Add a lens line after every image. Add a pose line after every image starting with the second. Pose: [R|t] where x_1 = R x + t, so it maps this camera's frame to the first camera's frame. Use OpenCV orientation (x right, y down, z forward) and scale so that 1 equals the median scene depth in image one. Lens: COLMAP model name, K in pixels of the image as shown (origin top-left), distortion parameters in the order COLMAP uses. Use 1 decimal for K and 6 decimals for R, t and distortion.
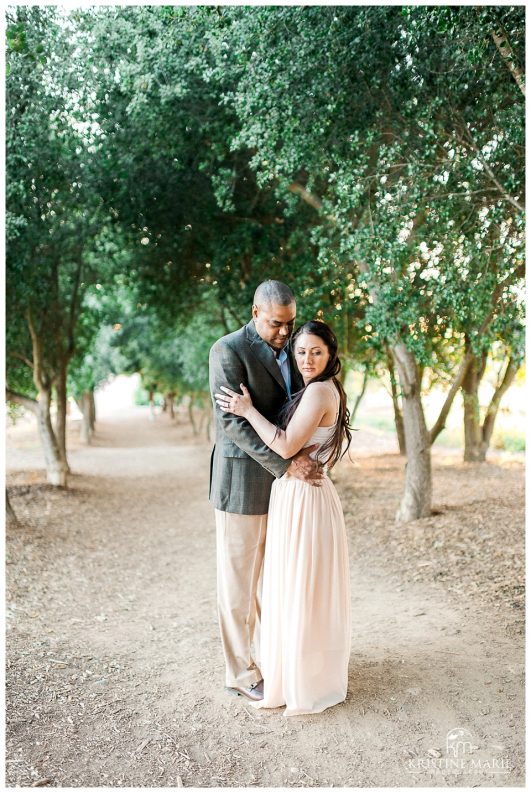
lens RADIAL K [[766.3, 0, 265.5], [0, 766.3, 396.5], [0, 0, 1]] dist [-0.001533, 0.020456]
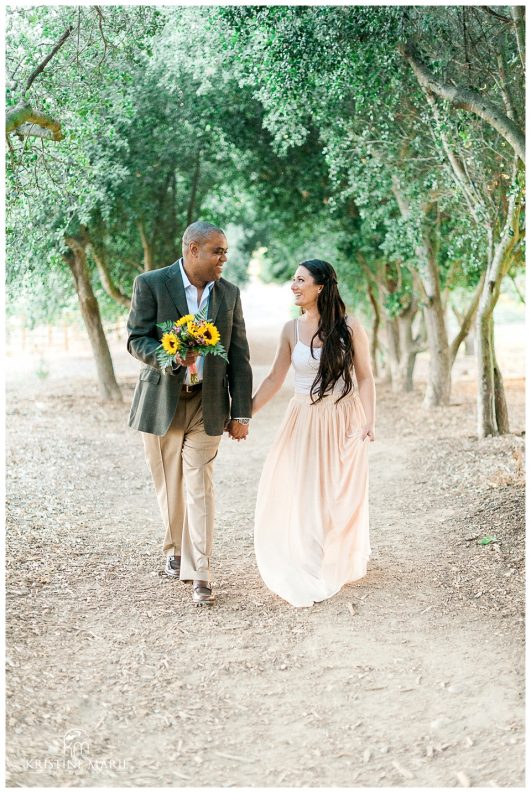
lens RADIAL K [[1020.2, 0, 265.5], [0, 1020.2, 396.5], [0, 0, 1]] dist [0.008854, 0.028084]
pose [[0.981017, 0.040707, -0.189604, 0.183466], [-0.025493, 0.996306, 0.082001, 0.012523], [0.192241, -0.075611, 0.978431, -0.486058]]
